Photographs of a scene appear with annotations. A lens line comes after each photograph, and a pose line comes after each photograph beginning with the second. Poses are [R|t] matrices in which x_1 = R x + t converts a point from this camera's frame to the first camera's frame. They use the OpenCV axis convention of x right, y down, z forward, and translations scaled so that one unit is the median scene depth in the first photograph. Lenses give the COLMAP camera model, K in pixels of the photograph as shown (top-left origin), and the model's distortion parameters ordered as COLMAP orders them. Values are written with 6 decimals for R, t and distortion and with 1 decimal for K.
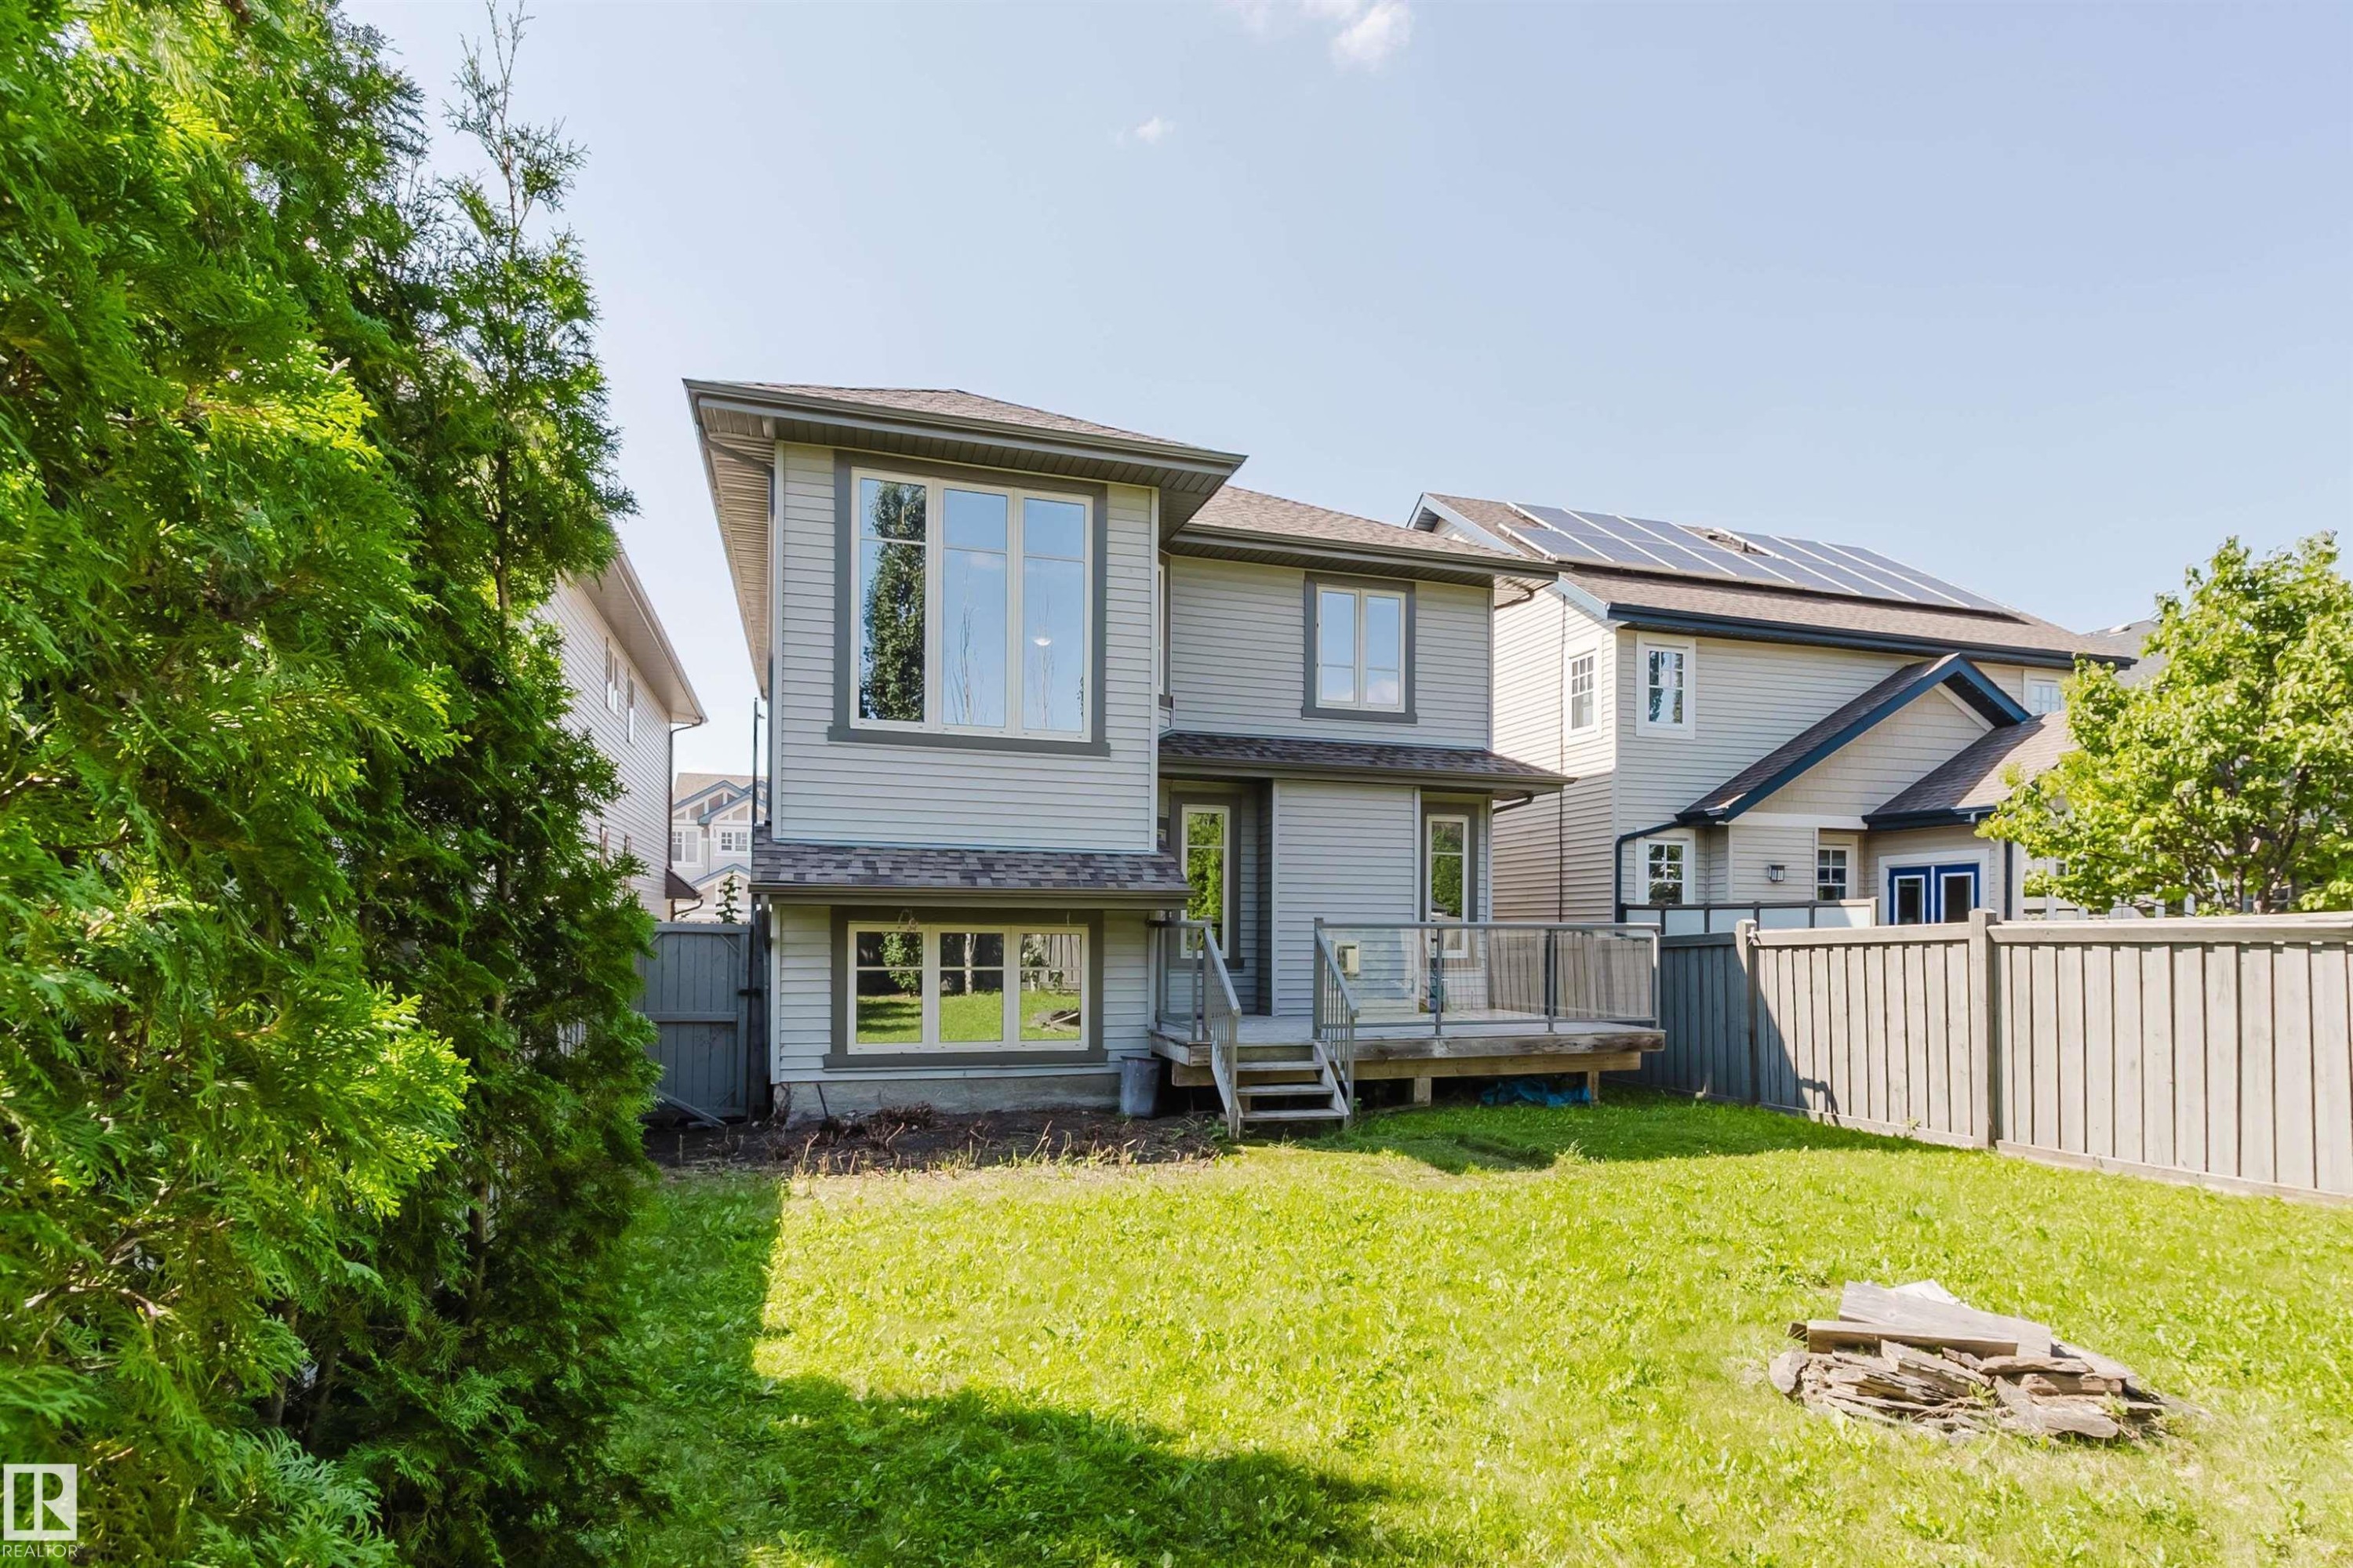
lens RADIAL K [[1154.9, 0, 1176.4], [0, 1154.9, 802.5], [0, 0, 1]] dist [0.002035, 0.000113]
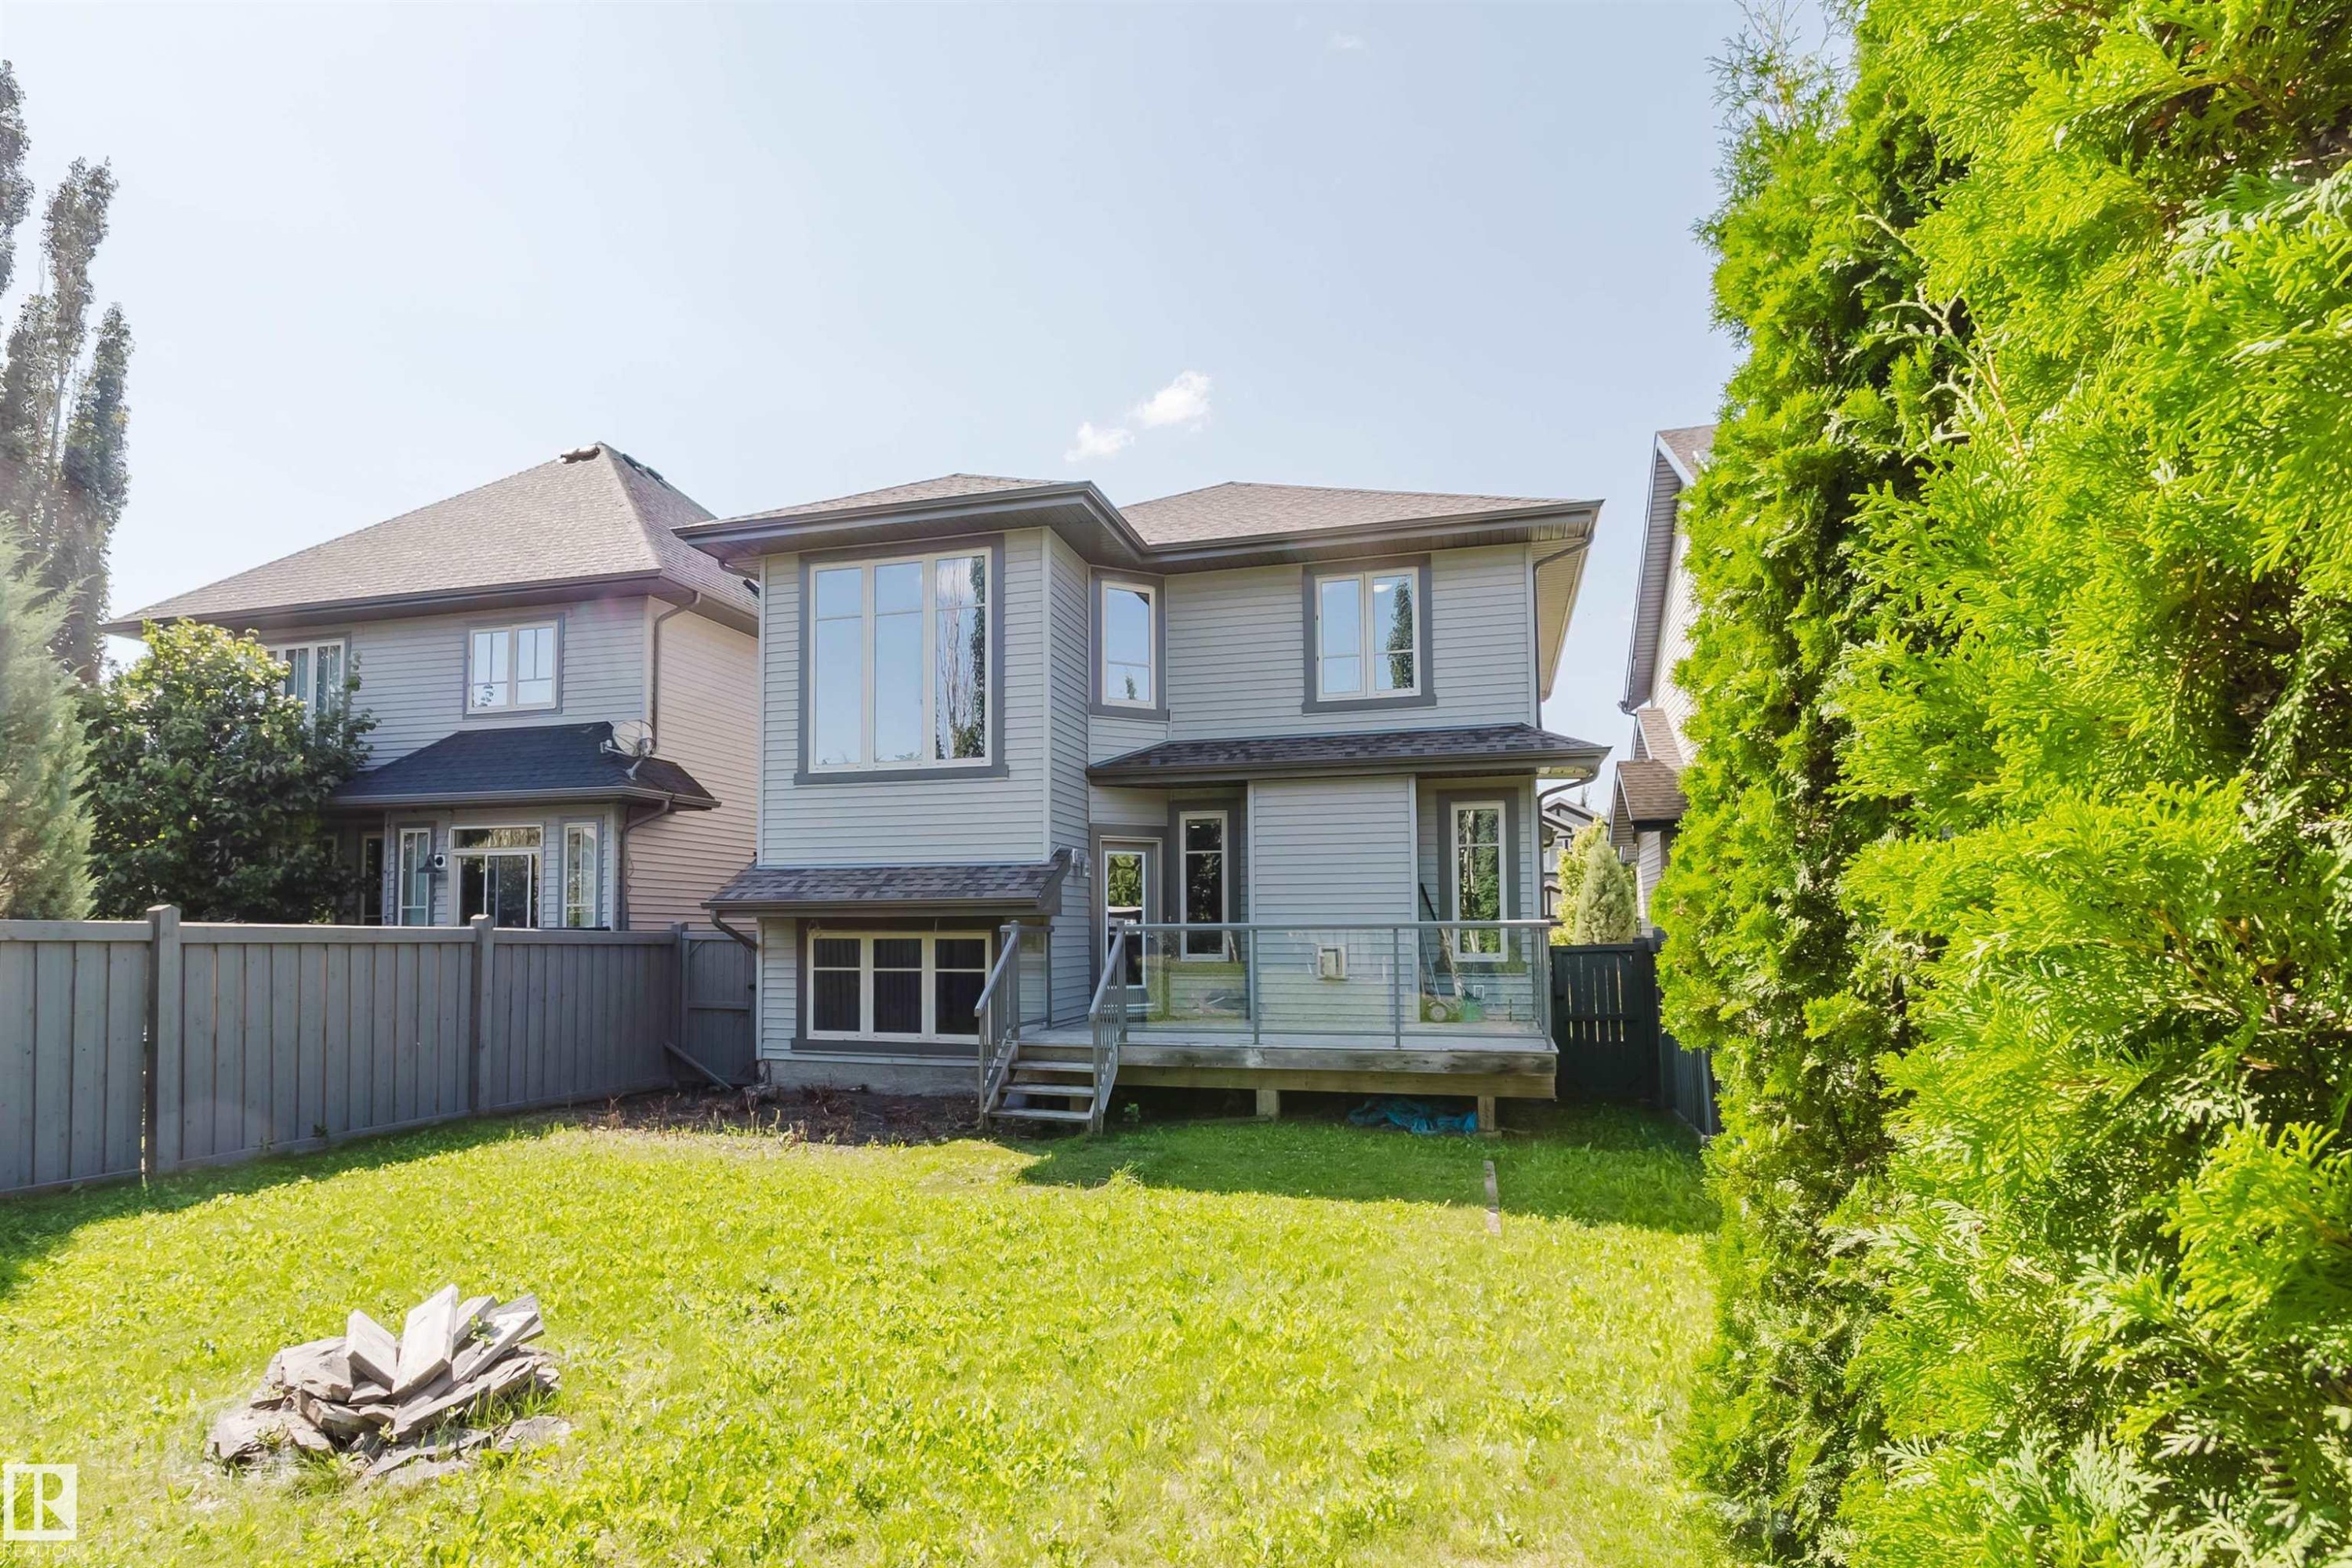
lens RADIAL K [[1106.6, 0, 1197.9], [0, 1106.6, 771.7], [0, 0, 1]] dist [0.004206, 0.000211]
pose [[0.847370, -0.086683, -0.523880, 0.544732], [0.067313, 0.996162, -0.055951, 0.022299], [0.526719, 0.012147, 0.849952, 0.165339]]
